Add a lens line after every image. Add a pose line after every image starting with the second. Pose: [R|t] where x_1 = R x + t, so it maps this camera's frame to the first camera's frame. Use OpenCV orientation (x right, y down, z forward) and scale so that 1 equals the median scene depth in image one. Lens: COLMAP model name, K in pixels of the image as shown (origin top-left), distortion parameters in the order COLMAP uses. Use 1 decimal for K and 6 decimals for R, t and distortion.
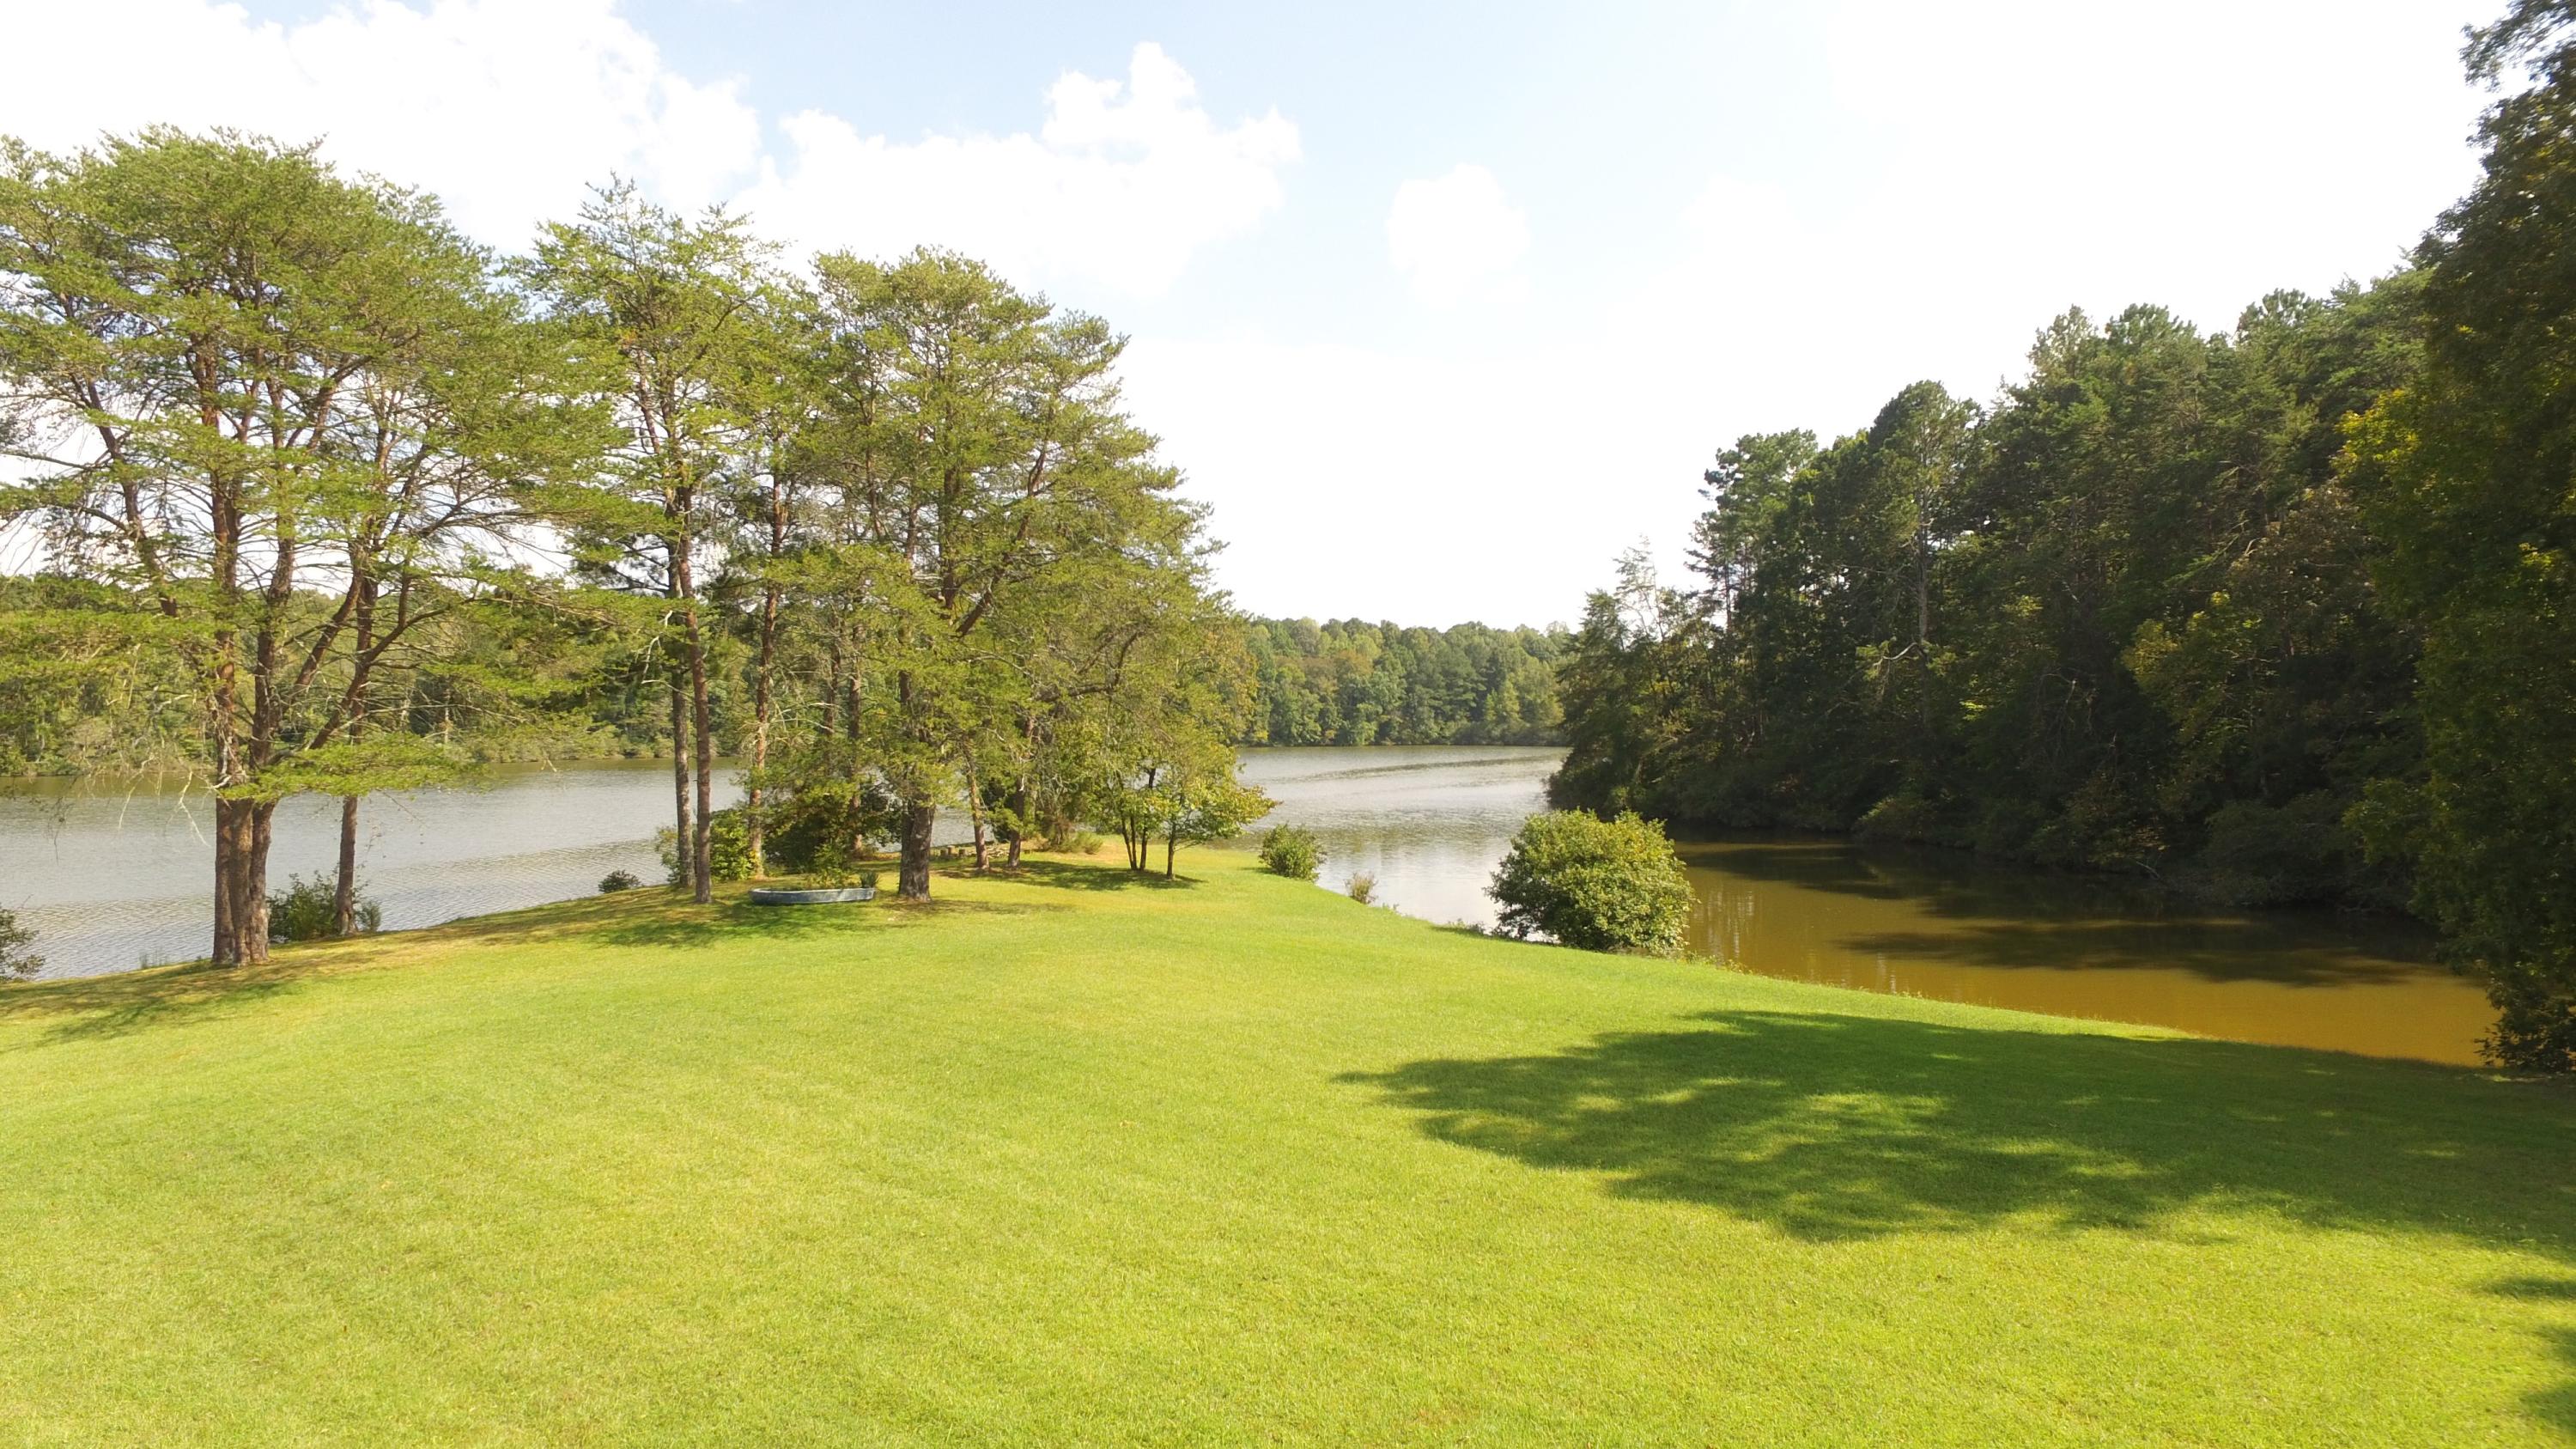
lens RADIAL K [[1504.2, 0, 1289.8], [0, 1504.2, 725.6], [0, 0, 1]] dist [-0.004531, 0.009575]
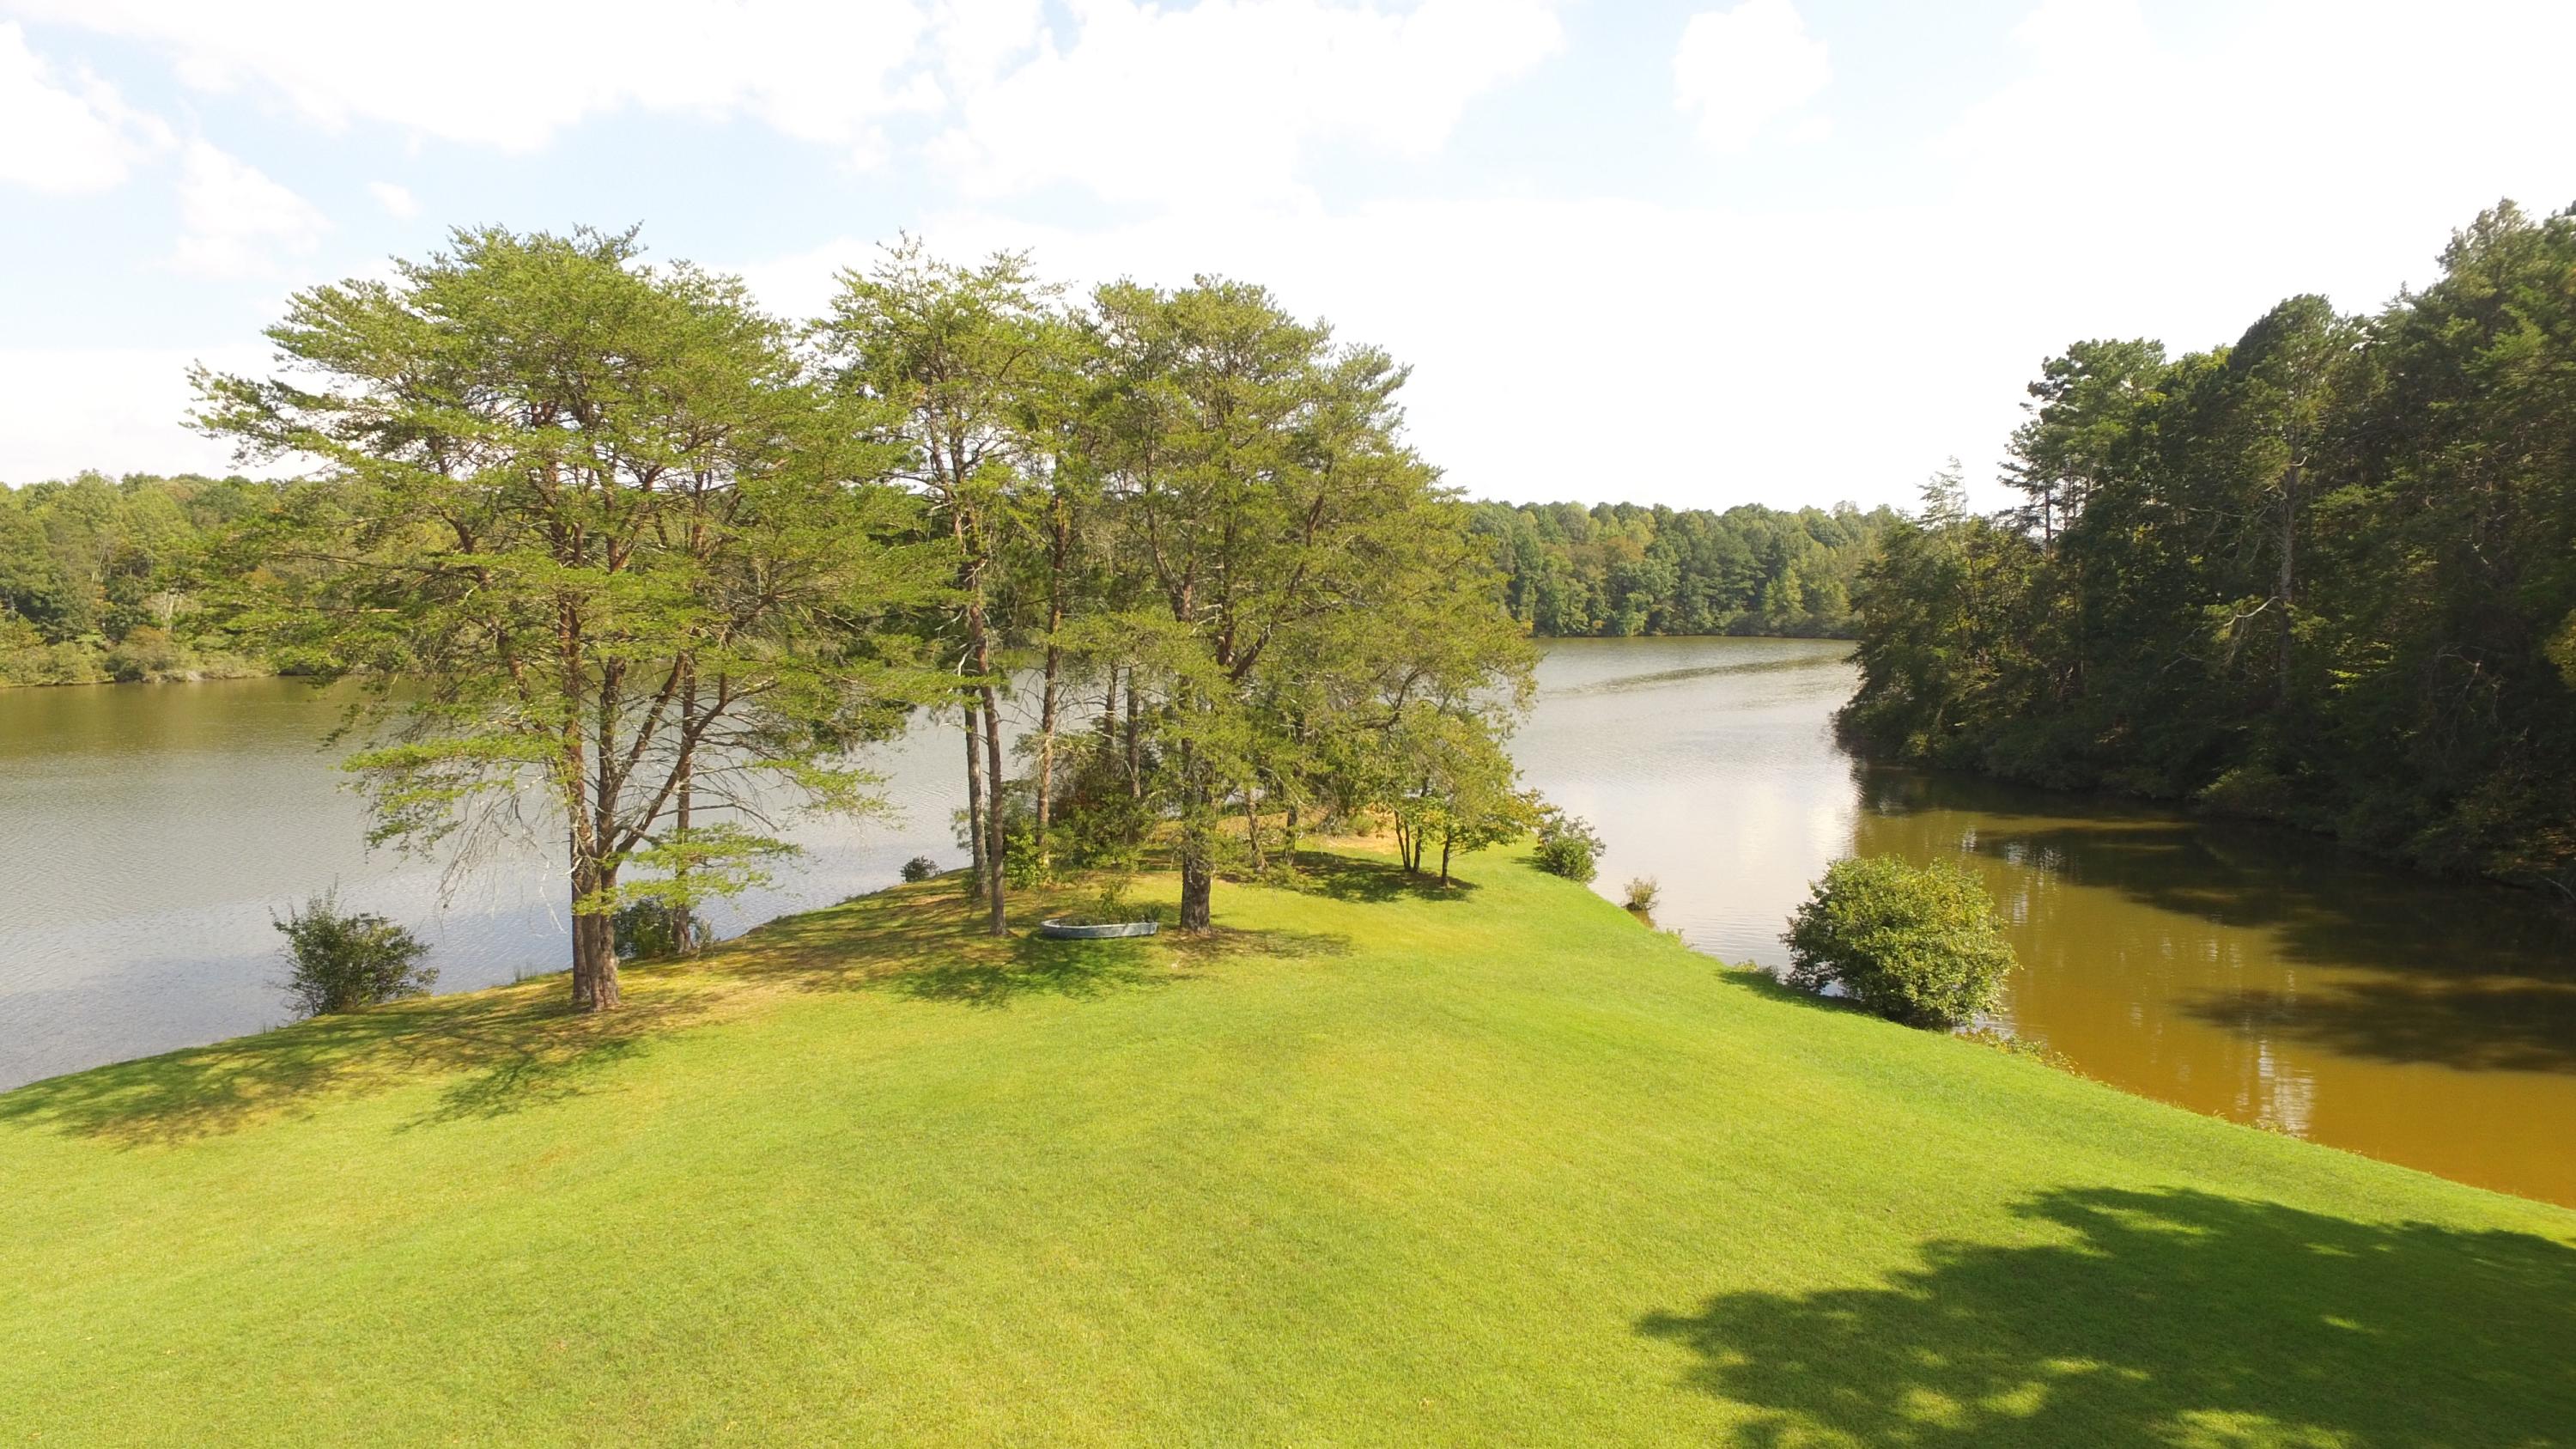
lens RADIAL K [[1504.2, 0, 1290.7], [0, 1504.2, 725.0], [0, 0, 1]] dist [-0.004531, 0.009575]
pose [[0.985189, 0.017380, -0.170590, -0.017423], [-0.002494, 0.996198, 0.087087, -0.122712], [0.171455, -0.085371, 0.981486, 0.030601]]
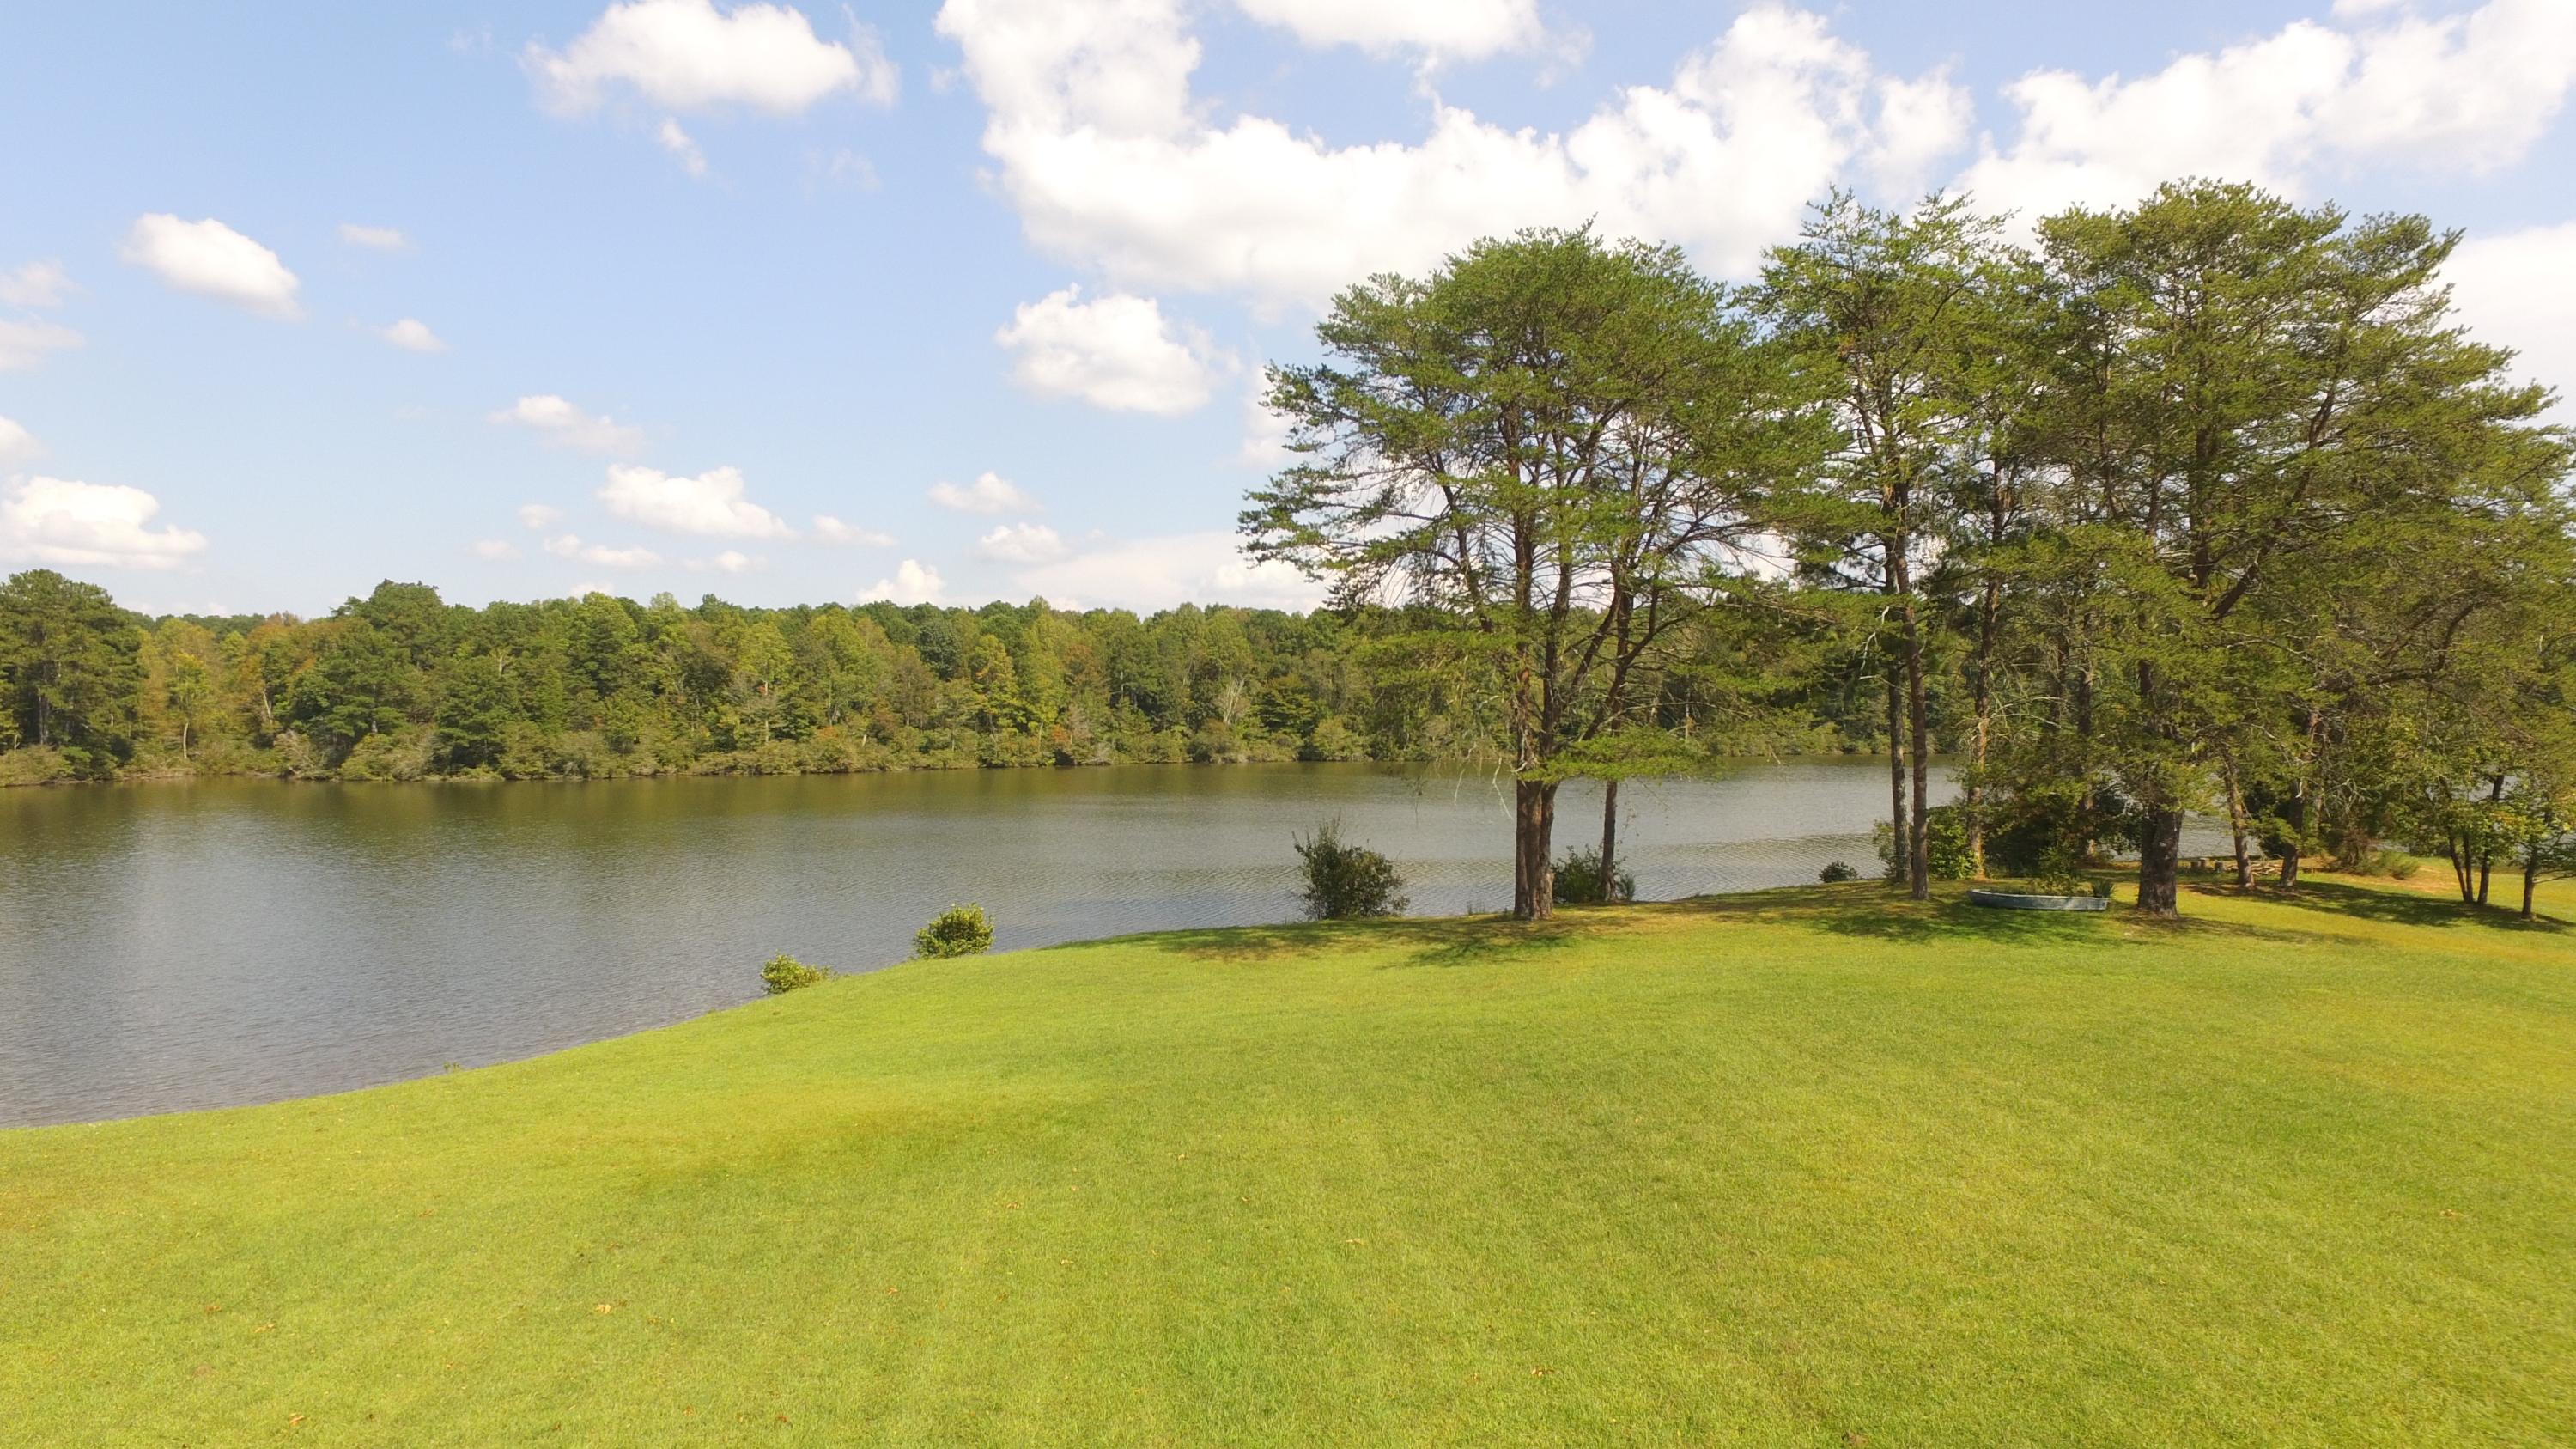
lens RADIAL K [[1504.2, 0, 1292.4], [0, 1504.2, 727.8], [0, 0, 1]] dist [-0.004531, 0.009575]
pose [[0.719235, 0.002736, -0.694762, 0.002152], [-0.000077, 0.999993, 0.003858, 0.000855], [0.694767, -0.002722, 0.719230, -0.003495]]
